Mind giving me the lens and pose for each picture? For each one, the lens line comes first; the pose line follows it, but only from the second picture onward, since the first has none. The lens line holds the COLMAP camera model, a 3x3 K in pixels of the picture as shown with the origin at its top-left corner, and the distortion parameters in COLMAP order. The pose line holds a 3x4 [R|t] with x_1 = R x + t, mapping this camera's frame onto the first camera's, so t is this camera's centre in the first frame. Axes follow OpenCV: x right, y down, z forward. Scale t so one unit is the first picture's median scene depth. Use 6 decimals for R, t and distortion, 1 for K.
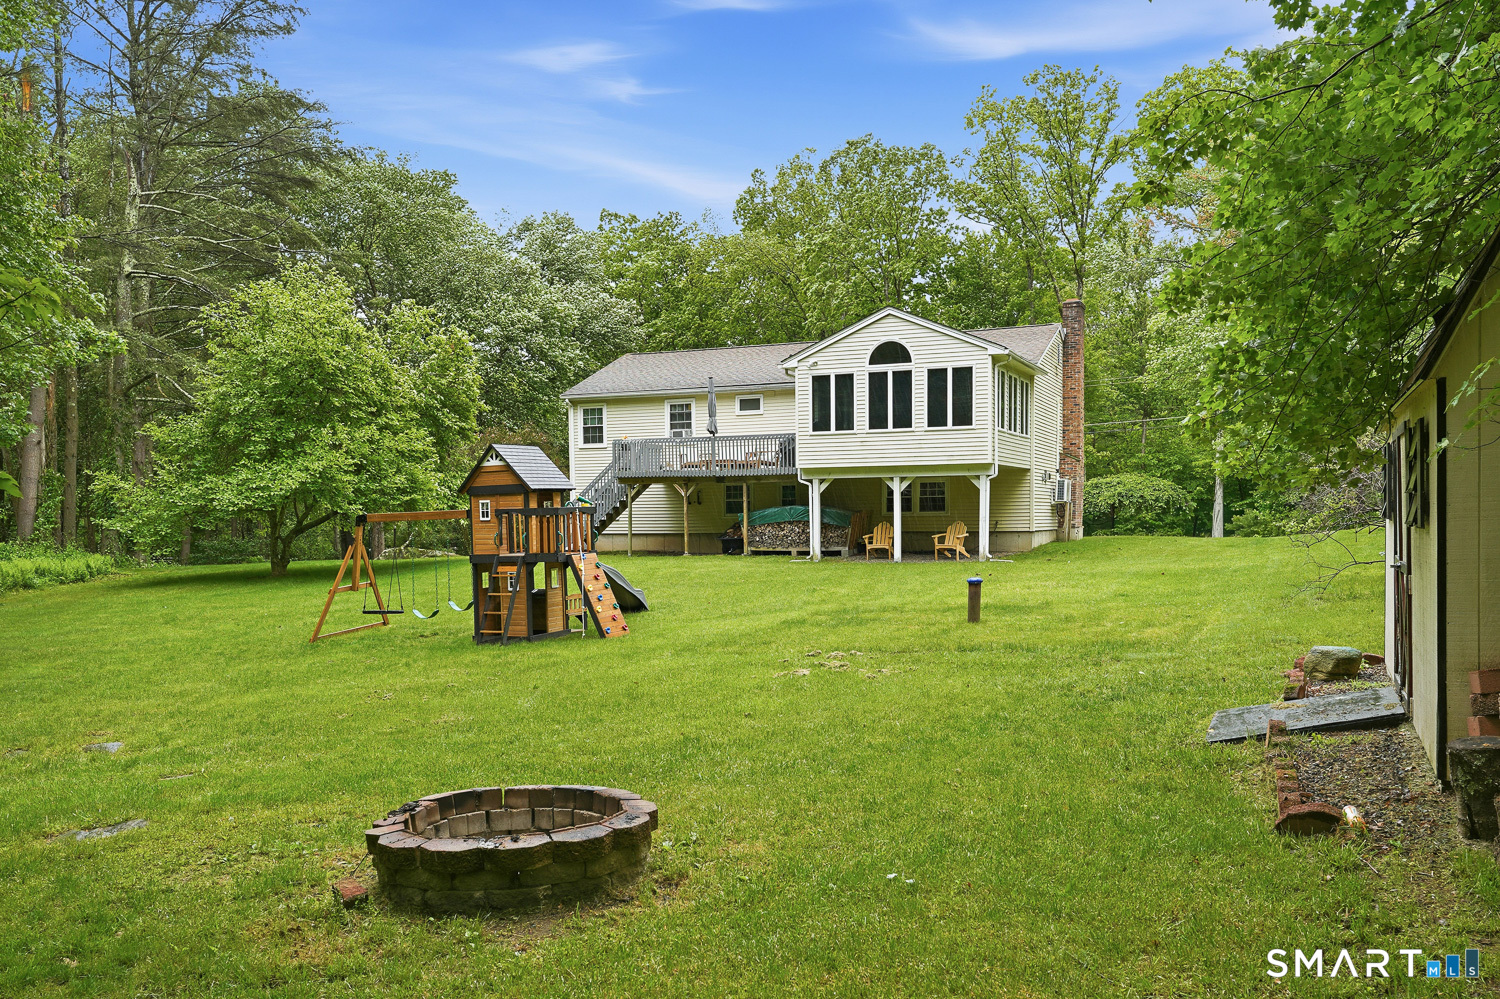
lens RADIAL K [[1212.9, 0, 750.0], [0, 1212.9, 499.5], [0, 0, 1]] dist [0.053092, -0.000040]
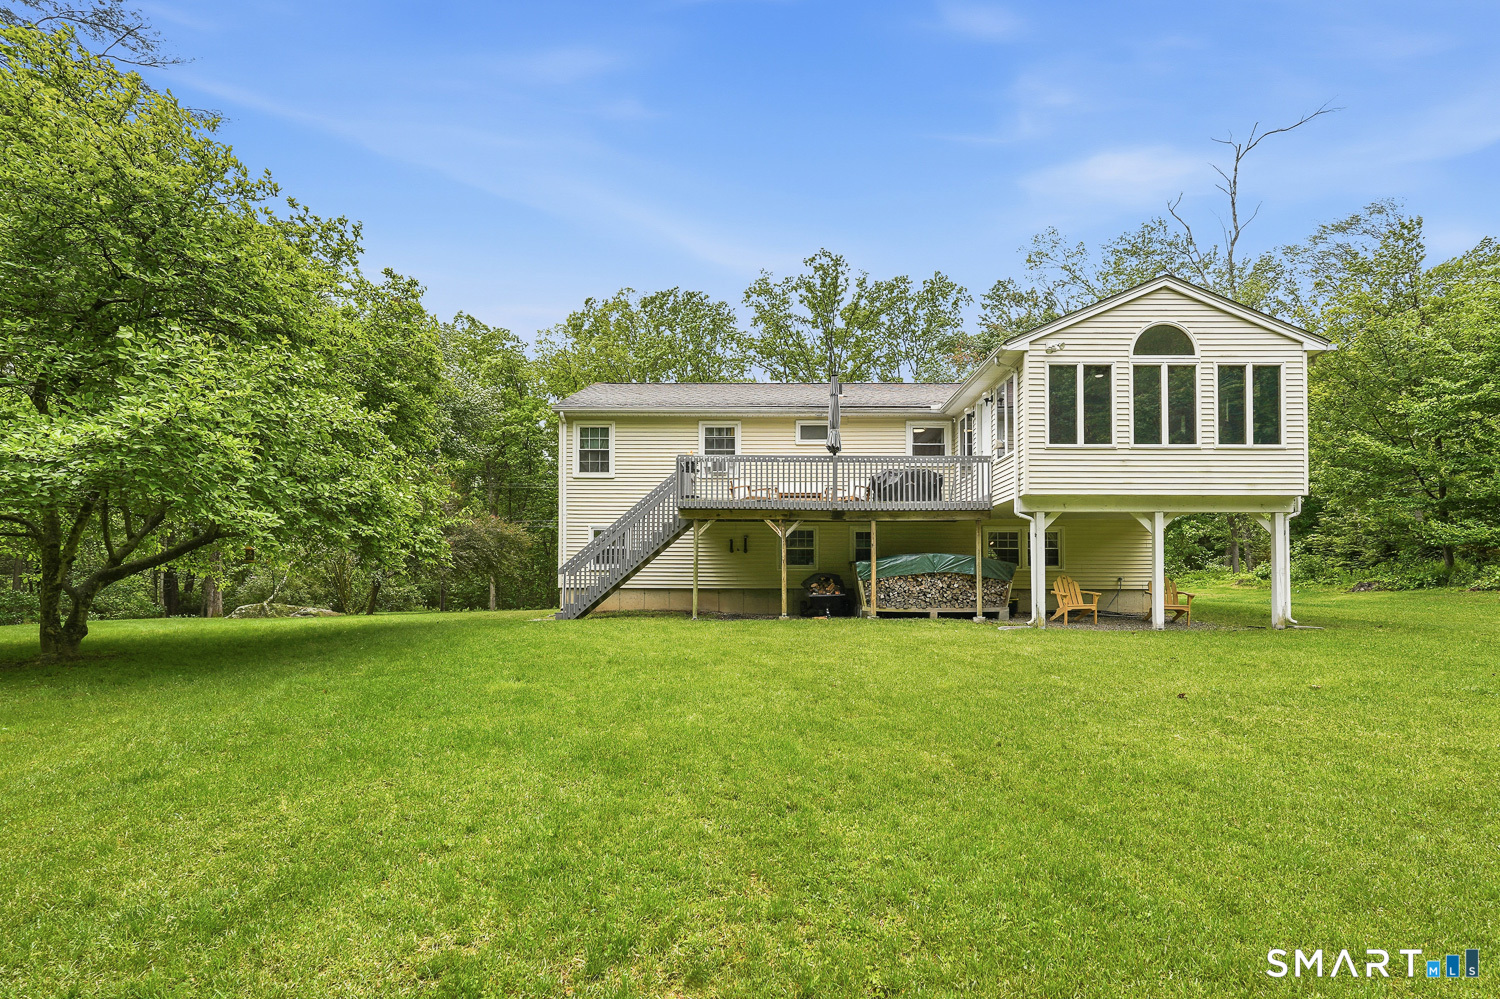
lens RADIAL K [[691.6, 0, 750.4], [0, 691.6, 553.2], [0, 0, 1]] dist [-0.002551, -0.000287]
pose [[0.922969, 0.028359, 0.383829, -0.259552], [-0.017372, 0.999335, -0.032062, 0.023153], [-0.384483, 0.022925, 0.922847, 0.699384]]
